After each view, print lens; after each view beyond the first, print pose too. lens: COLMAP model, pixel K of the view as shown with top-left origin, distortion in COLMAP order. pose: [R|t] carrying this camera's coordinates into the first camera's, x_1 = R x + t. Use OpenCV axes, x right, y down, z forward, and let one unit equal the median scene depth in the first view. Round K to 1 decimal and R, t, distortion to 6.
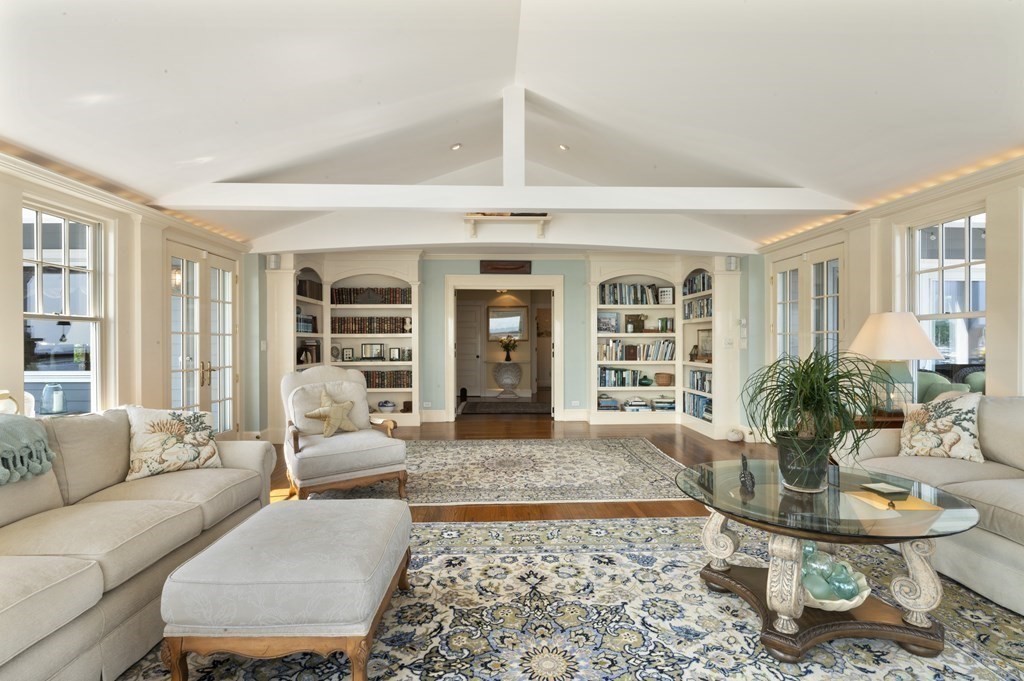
lens RADIAL K [[511.5, 0, 512.0], [0, 511.5, 340.5], [0, 0, 1]] dist [0.000221, 0.000038]
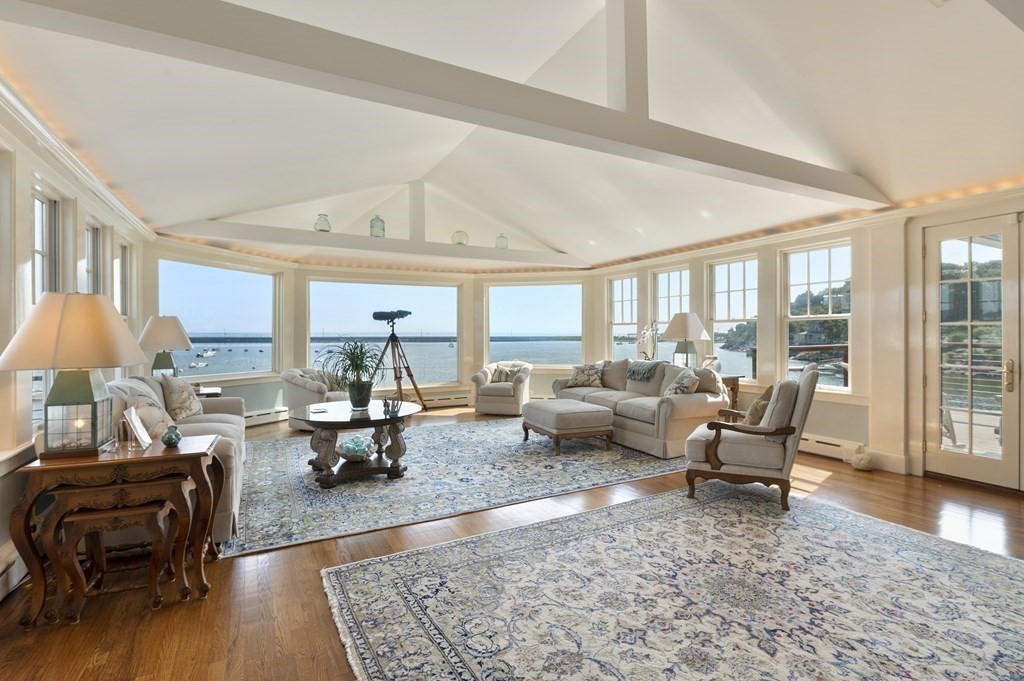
lens RADIAL K [[463.0, 0, 513.3], [0, 463.0, 334.6], [0, 0, 1]] dist [-0.000603, -0.000043]
pose [[-0.896224, 0.005013, -0.443574, 0.630122], [0.005031, 0.999987, 0.001137, -0.003130], [0.443574, -0.001213, -0.896237, 2.191904]]
